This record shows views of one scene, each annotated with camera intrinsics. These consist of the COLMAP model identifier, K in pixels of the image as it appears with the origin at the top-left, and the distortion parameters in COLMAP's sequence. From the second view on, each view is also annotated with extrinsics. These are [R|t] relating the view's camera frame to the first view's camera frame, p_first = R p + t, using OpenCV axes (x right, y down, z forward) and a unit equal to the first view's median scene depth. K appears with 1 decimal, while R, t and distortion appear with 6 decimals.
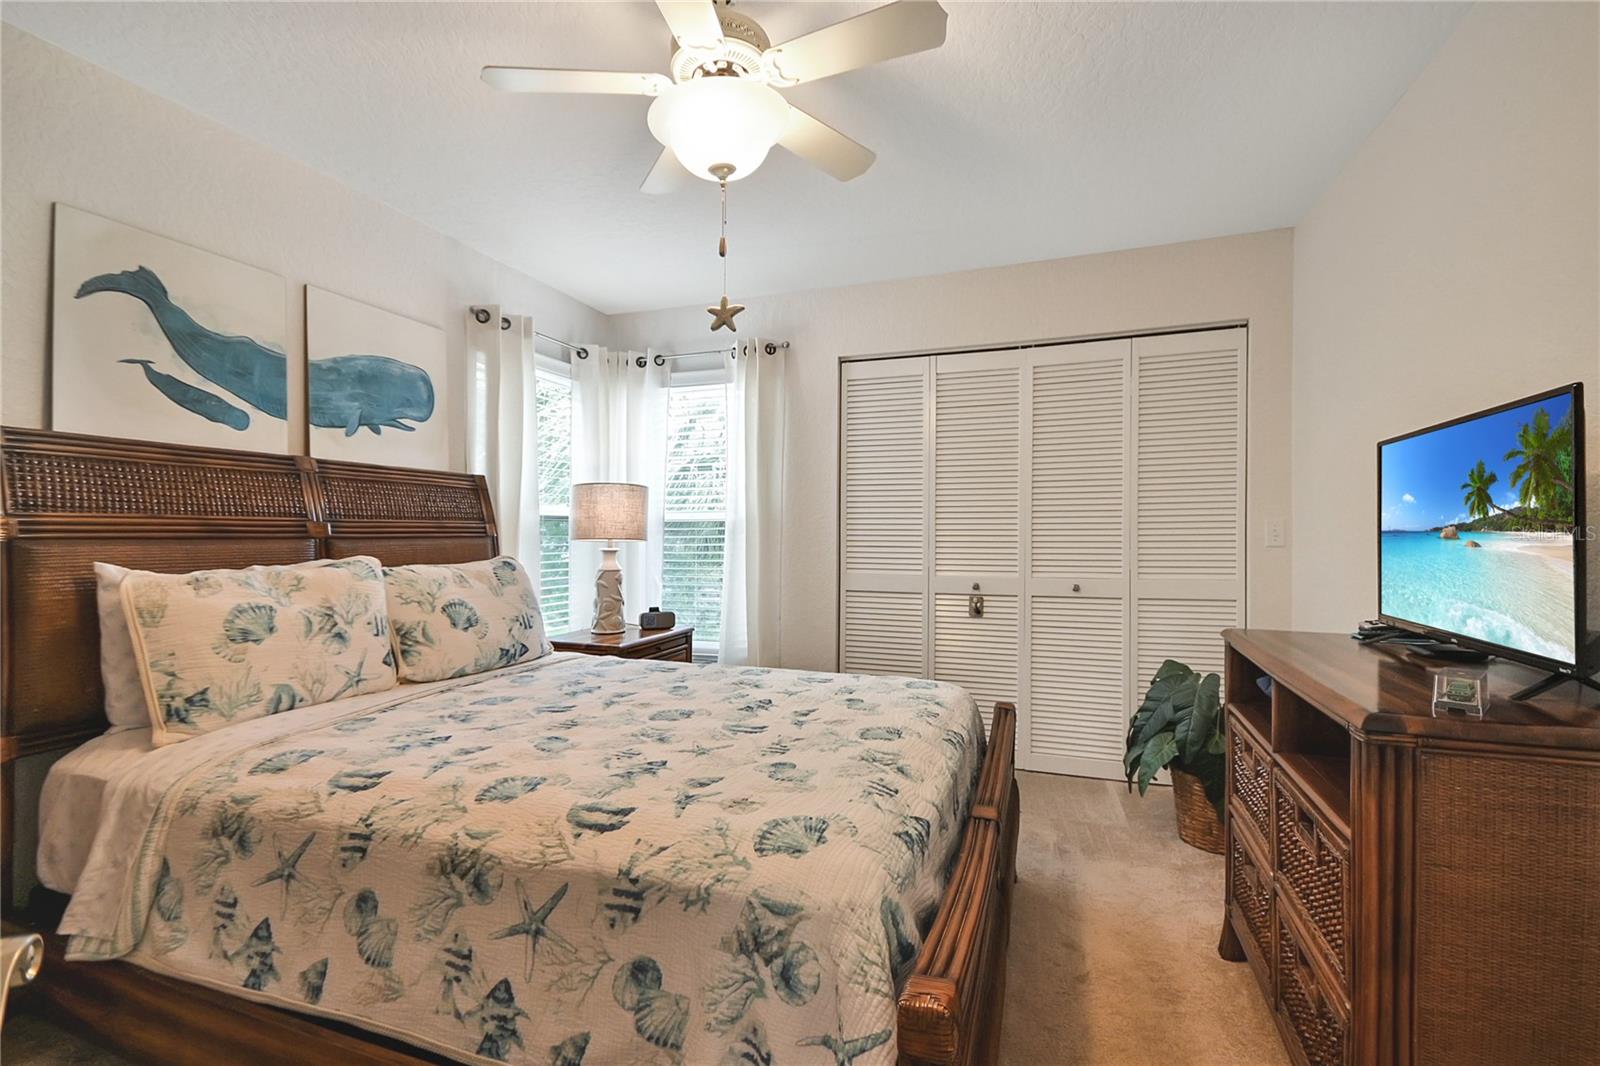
lens RADIAL K [[694.9, 0, 800.0], [0, 694.9, 533.0], [0, 0, 1]] dist [0.006891, -0.000201]
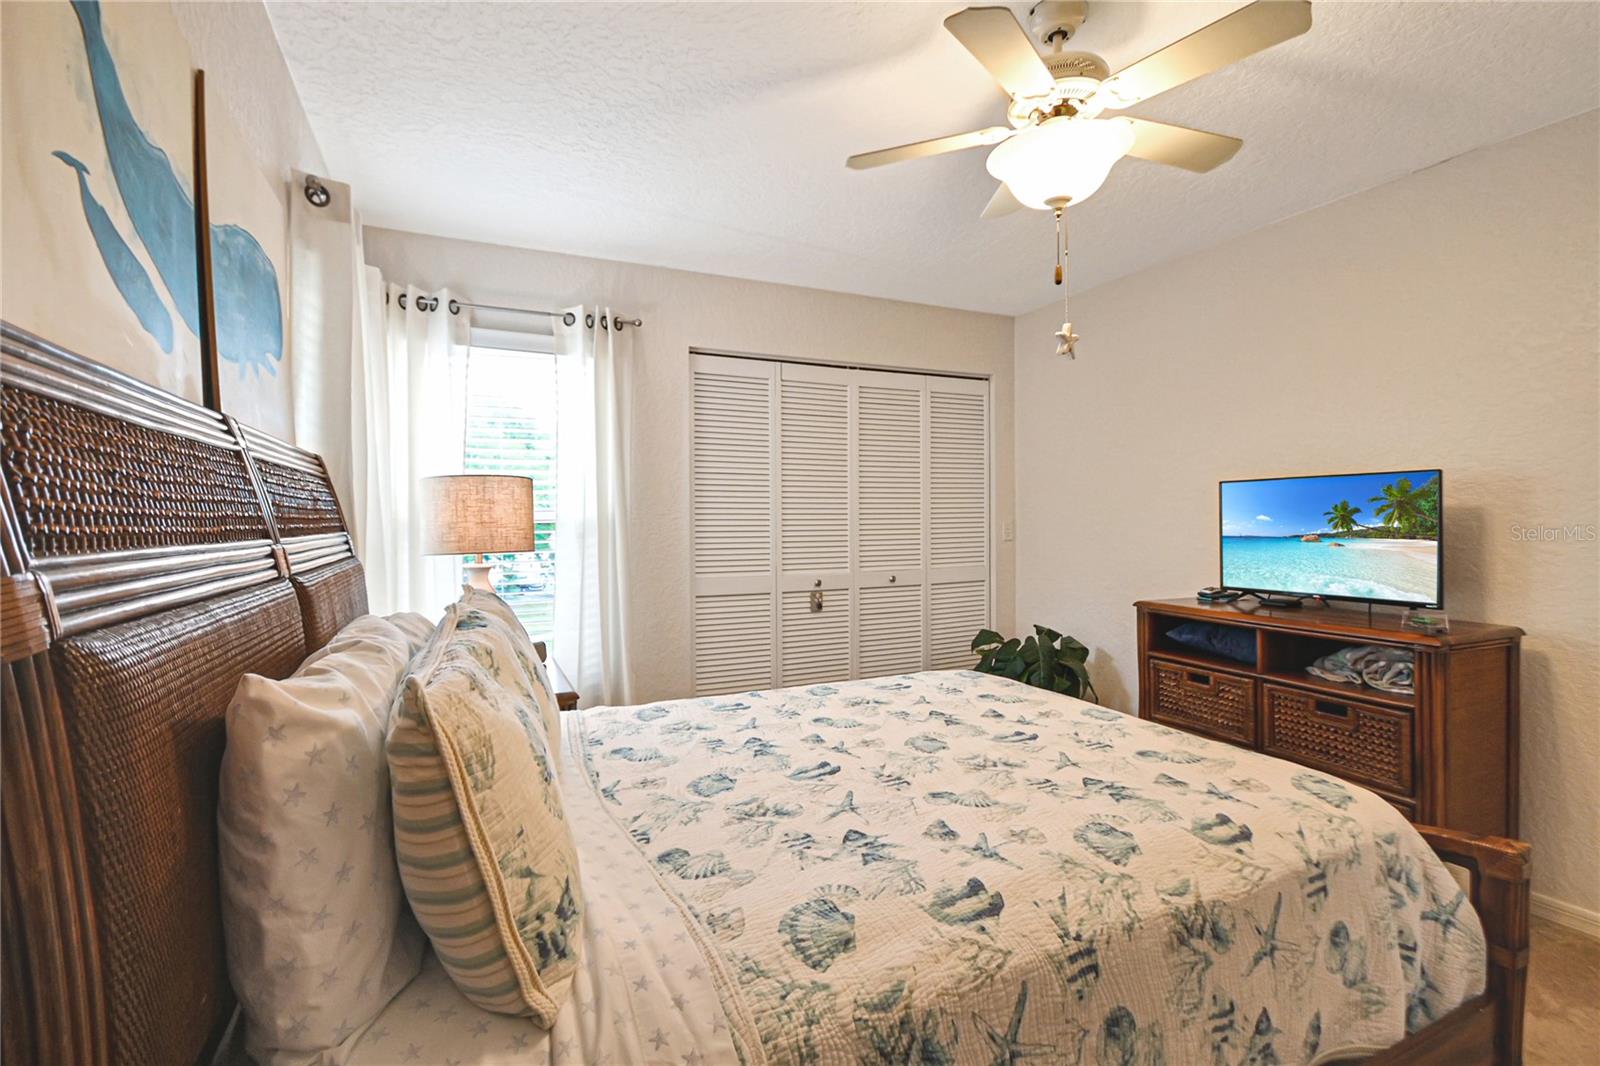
lens RADIAL K [[694.8, 0, 800.0], [0, 694.8, 533.0], [0, 0, 1]] dist [0.002322, 0.000166]
pose [[0.726524, -0.018267, 0.686898, -0.976131], [0.006718, 0.999788, 0.019483, -0.043504], [-0.687108, -0.009540, 0.726493, 0.453487]]
